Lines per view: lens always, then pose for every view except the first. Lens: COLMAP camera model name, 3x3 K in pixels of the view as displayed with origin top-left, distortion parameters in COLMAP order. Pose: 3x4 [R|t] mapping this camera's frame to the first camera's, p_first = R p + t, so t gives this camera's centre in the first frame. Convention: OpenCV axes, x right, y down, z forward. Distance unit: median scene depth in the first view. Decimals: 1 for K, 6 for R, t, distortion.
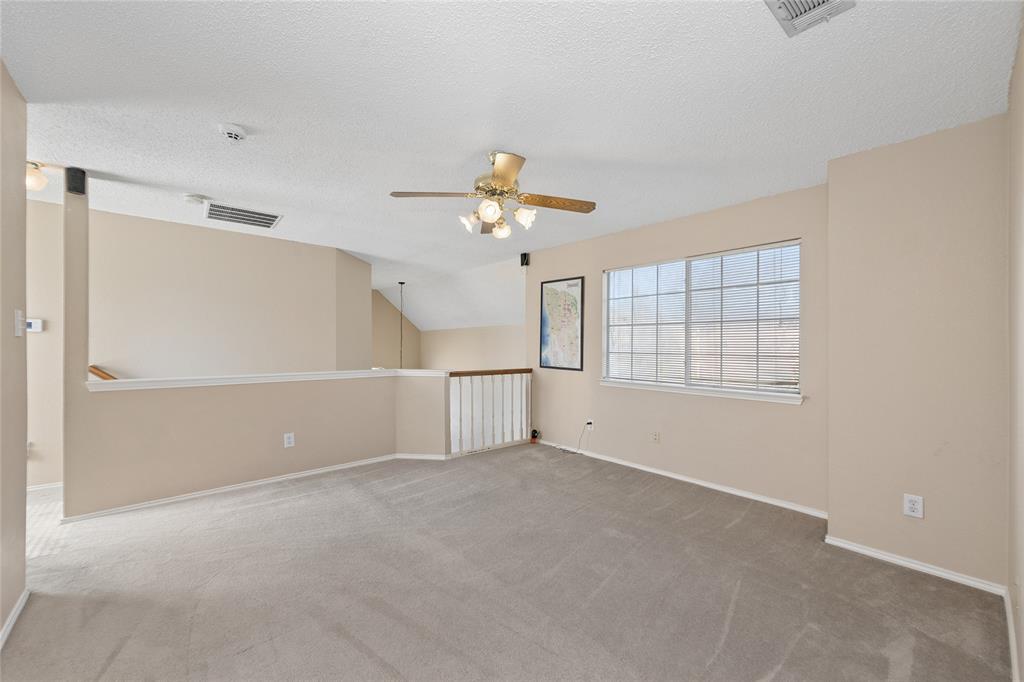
lens RADIAL K [[405.9, 0, 514.1], [0, 405.9, 348.4], [0, 0, 1]] dist [0.000803, -0.000446]
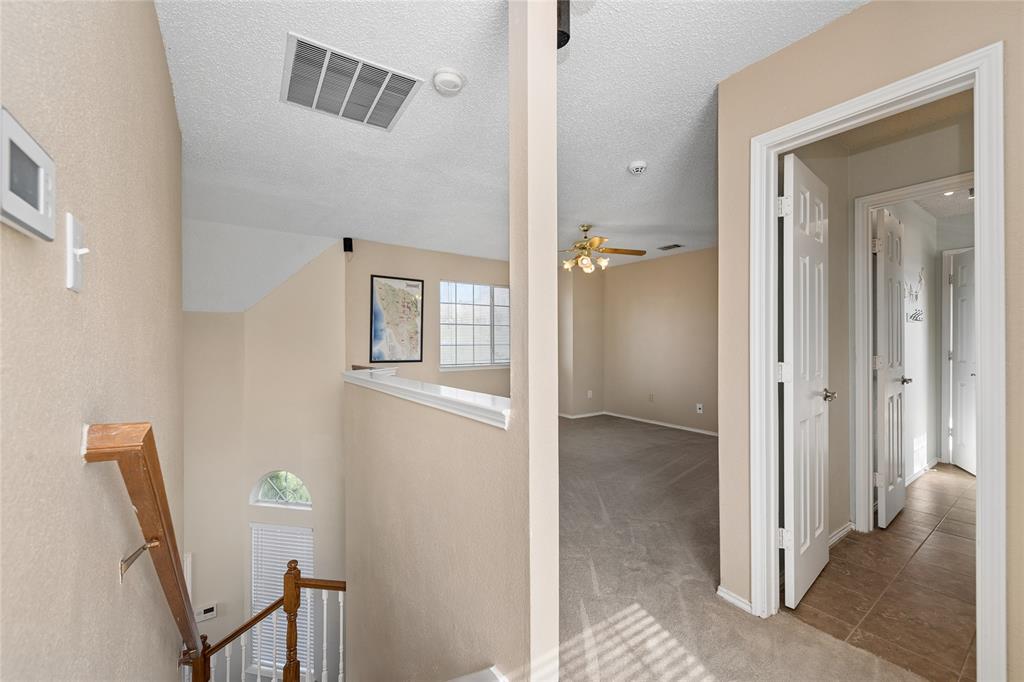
lens RADIAL K [[413.8, 0, 525.7], [0, 413.8, 345.5], [0, 0, 1]] dist [0.000822, -0.000078]
pose [[0.074388, -0.012165, 0.997155, -0.982440], [0.018945, 0.999762, 0.010784, 0.002227], [-0.997049, 0.018089, 0.074601, 0.614247]]
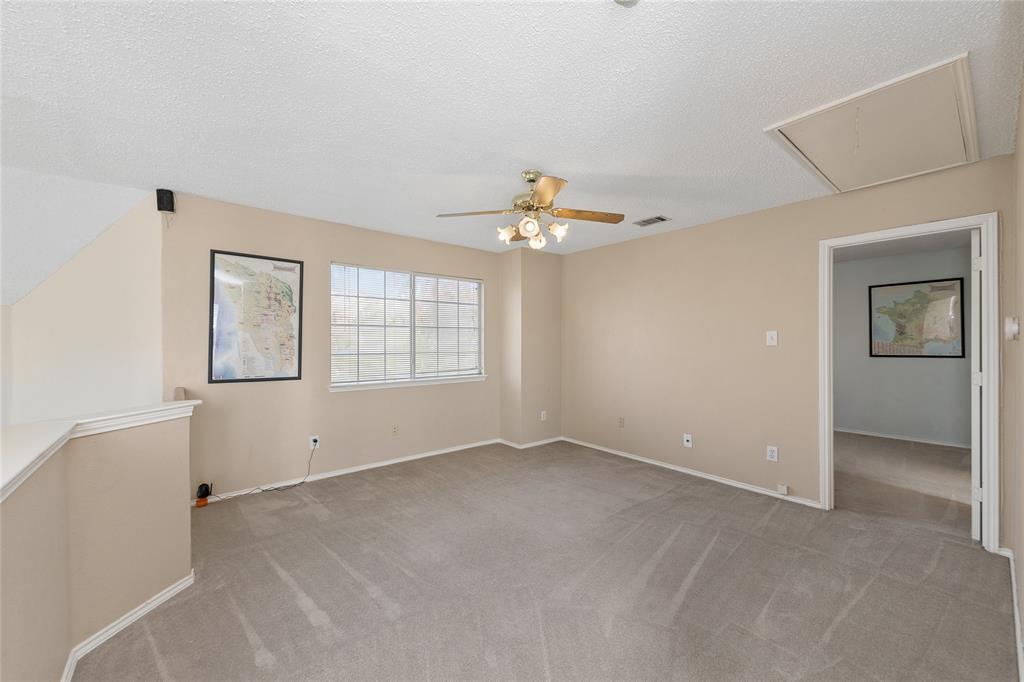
lens RADIAL K [[405.9, 0, 514.1], [0, 405.9, 348.4], [0, 0, 1]] dist [0.000803, -0.000446]
pose [[0.009879, -0.017159, 0.999804, -0.626707], [0.014930, 0.999744, 0.017011, -0.012538], [-0.999840, 0.014759, 0.010133, 0.567512]]
